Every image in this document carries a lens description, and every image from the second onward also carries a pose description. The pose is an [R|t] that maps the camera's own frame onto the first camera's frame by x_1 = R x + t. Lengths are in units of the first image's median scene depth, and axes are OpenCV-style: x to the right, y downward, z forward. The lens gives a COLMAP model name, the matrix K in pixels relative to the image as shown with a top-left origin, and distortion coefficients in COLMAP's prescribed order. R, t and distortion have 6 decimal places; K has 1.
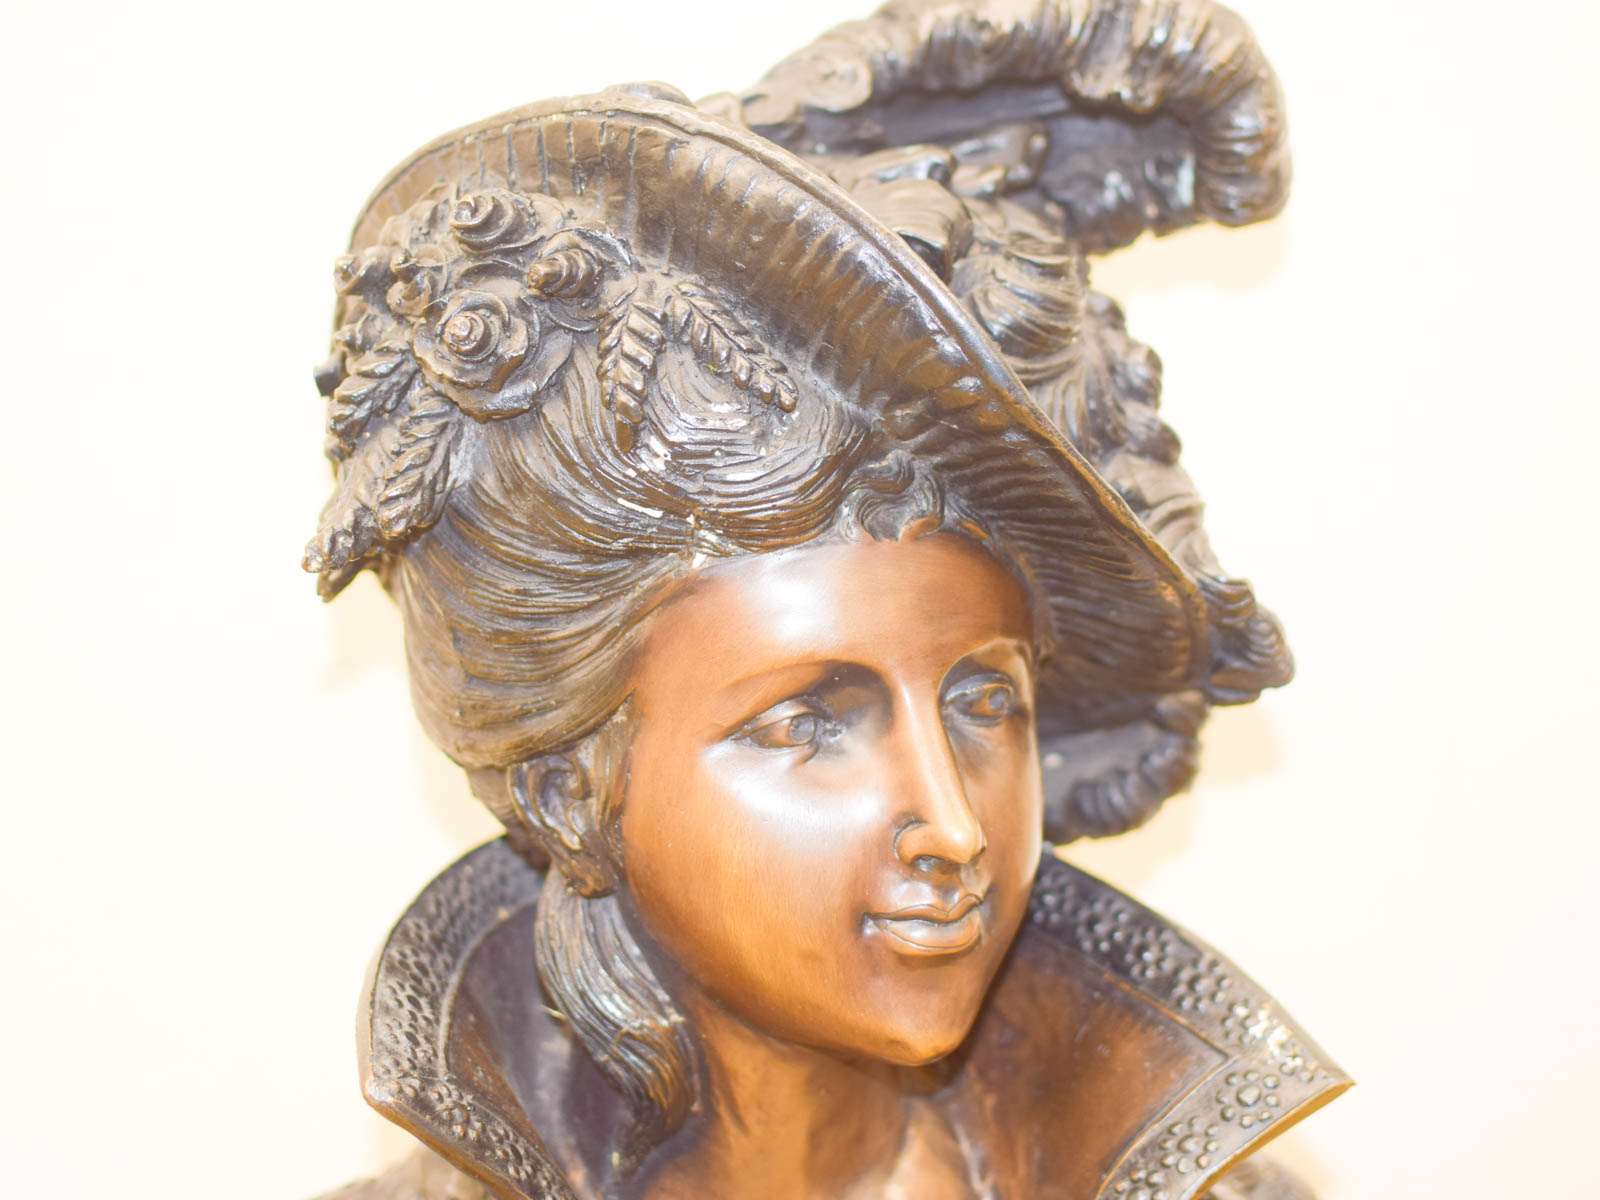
lens RADIAL K [[2467.3, 0, 800.0], [0, 2467.3, 600.0], [0, 0, 1]] dist [-0.164983, 0.034860]
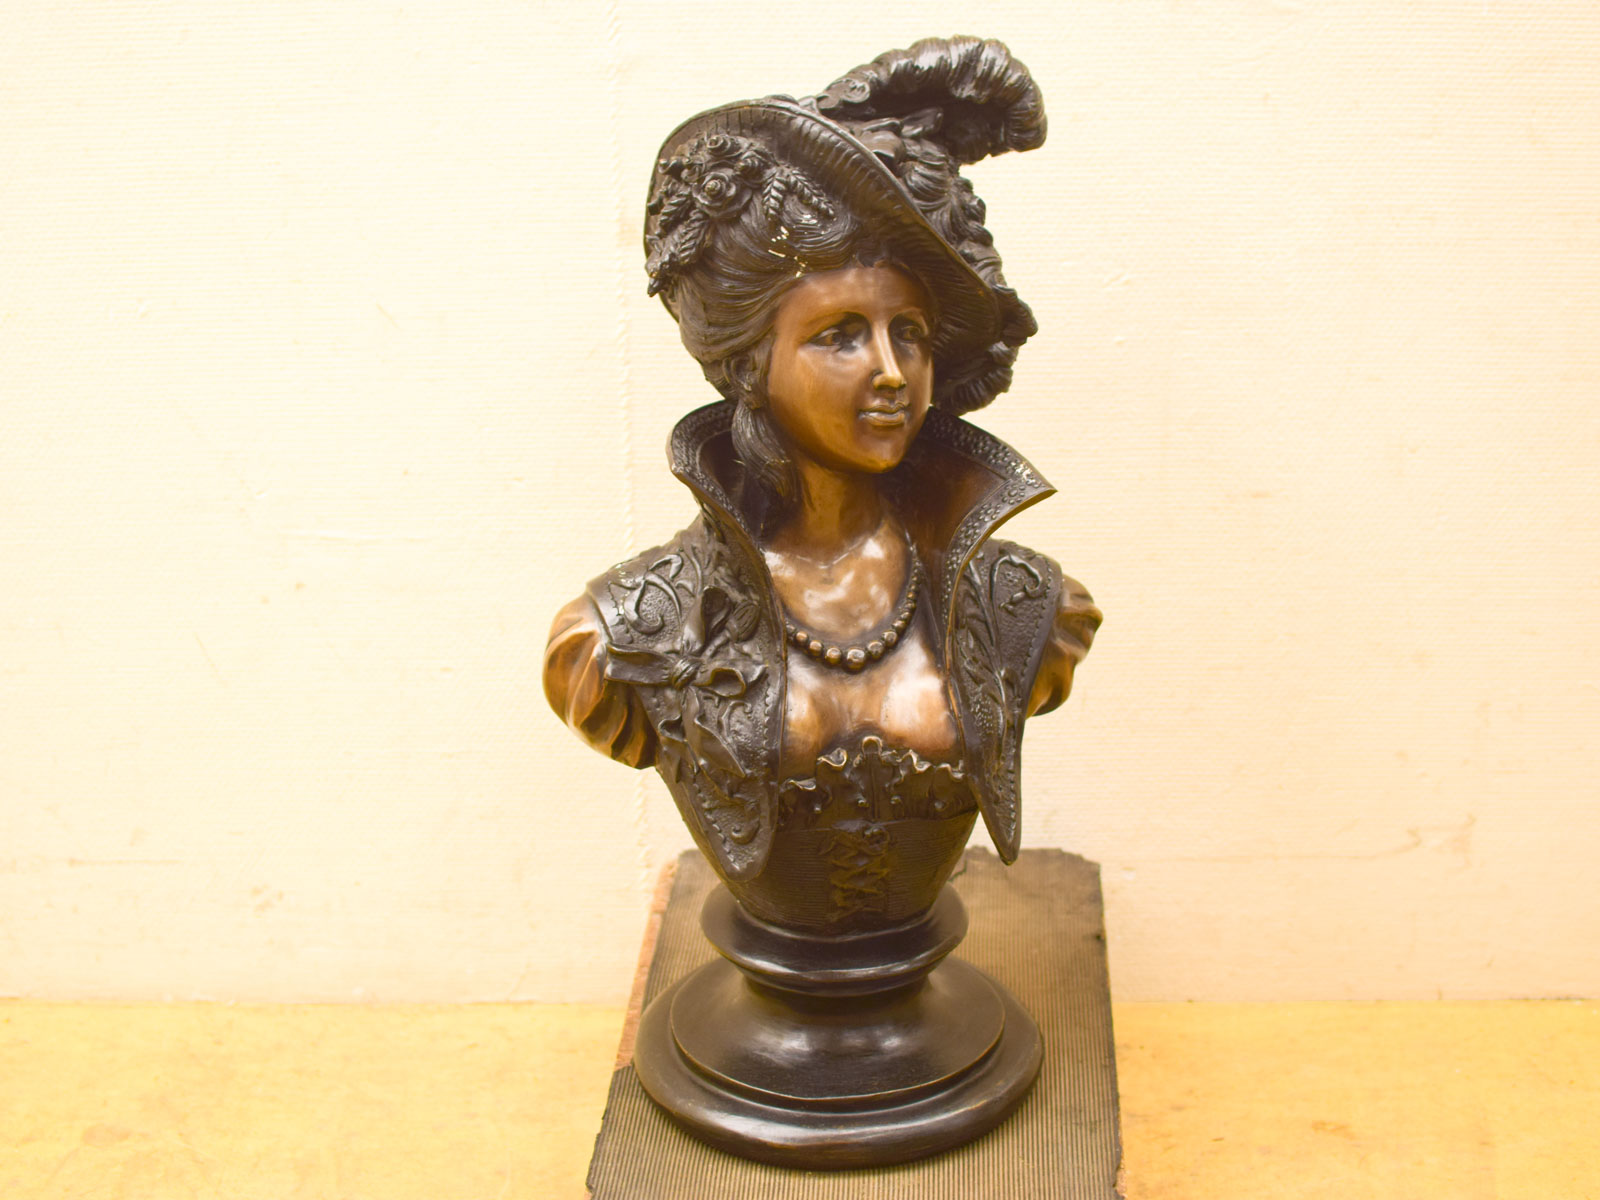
lens RADIAL K [[2467.3, 0, 800.0], [0, 2467.3, 600.0], [0, 0, 1]] dist [-0.164983, 0.034860]
pose [[0.999164, 0.011877, -0.039113, 0.065985], [-0.010802, 0.999561, 0.027601, 0.252078], [0.039423, -0.027156, 0.998854, -1.601214]]
